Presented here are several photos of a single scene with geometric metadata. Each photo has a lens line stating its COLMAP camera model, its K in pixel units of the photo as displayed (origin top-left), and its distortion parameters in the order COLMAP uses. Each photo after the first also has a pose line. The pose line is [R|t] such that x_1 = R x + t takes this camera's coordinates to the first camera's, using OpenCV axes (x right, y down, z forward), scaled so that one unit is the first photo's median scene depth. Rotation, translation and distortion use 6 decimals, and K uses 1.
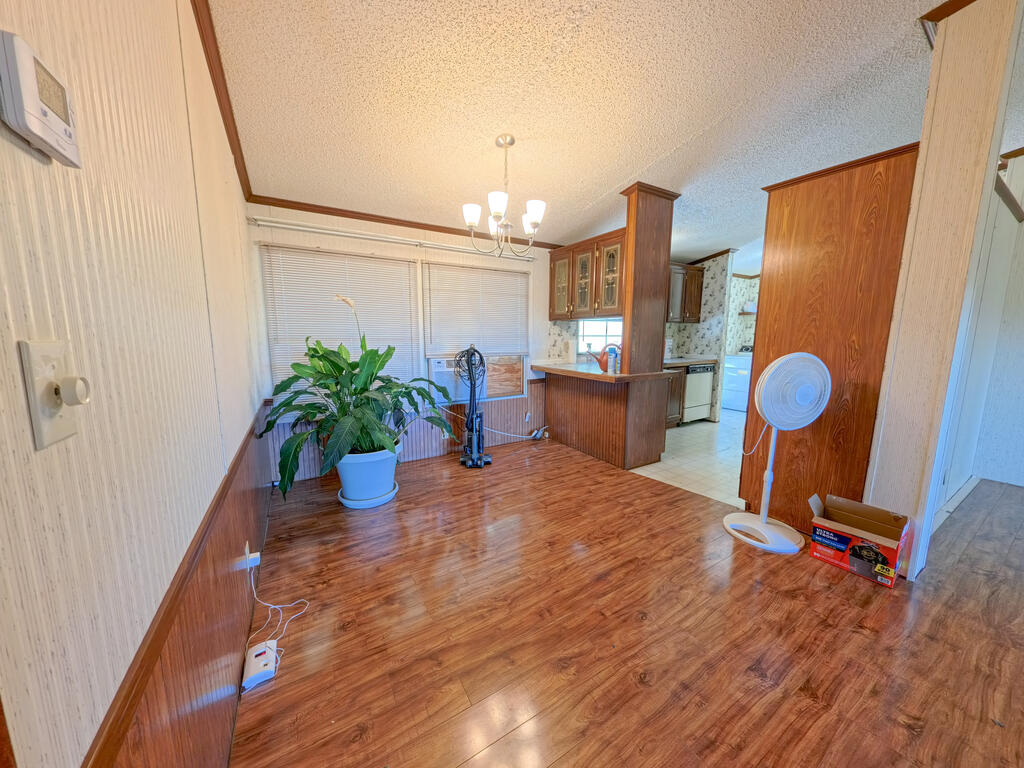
lens RADIAL K [[358.0, 0, 509.9], [0, 358.0, 382.6], [0, 0, 1]] dist [-0.001422, -0.000240]
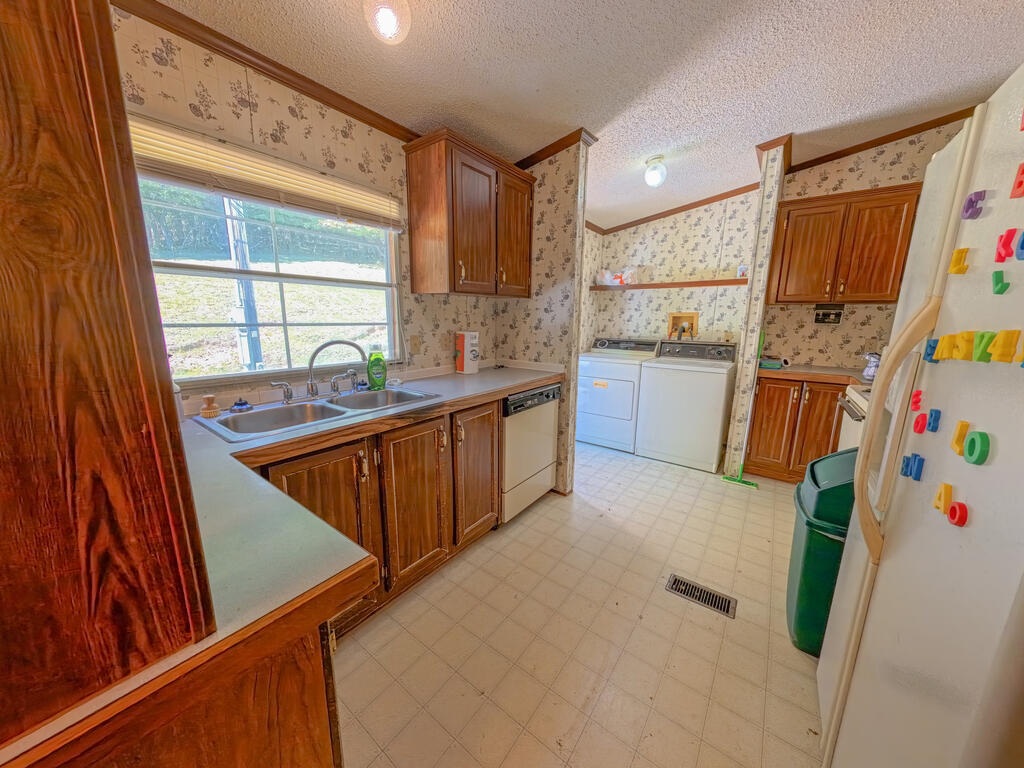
lens RADIAL K [[358.0, 0, 513.0], [0, 358.0, 386.1], [0, 0, 1]] dist [-0.001422, -0.000240]
pose [[0.922463, -0.063579, 0.380814, 0.320851], [0.043140, 0.997145, 0.061977, -0.079026], [-0.383667, -0.040743, 0.922572, 0.565019]]
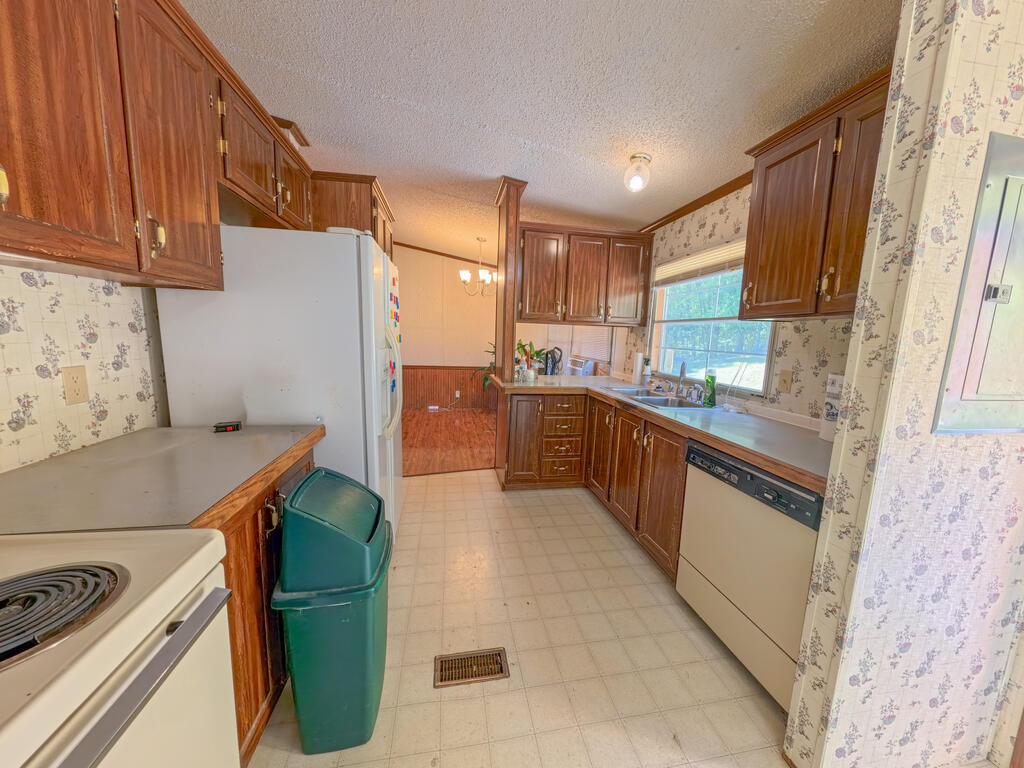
lens RADIAL K [[358.0, 0, 511.0], [0, 358.0, 383.2], [0, 0, 1]] dist [-0.001422, -0.000240]
pose [[-0.350966, 0.113881, -0.929437, 0.816631], [-0.158734, 0.970976, 0.178910, -0.125904], [0.922836, 0.210325, -0.322703, 0.867817]]
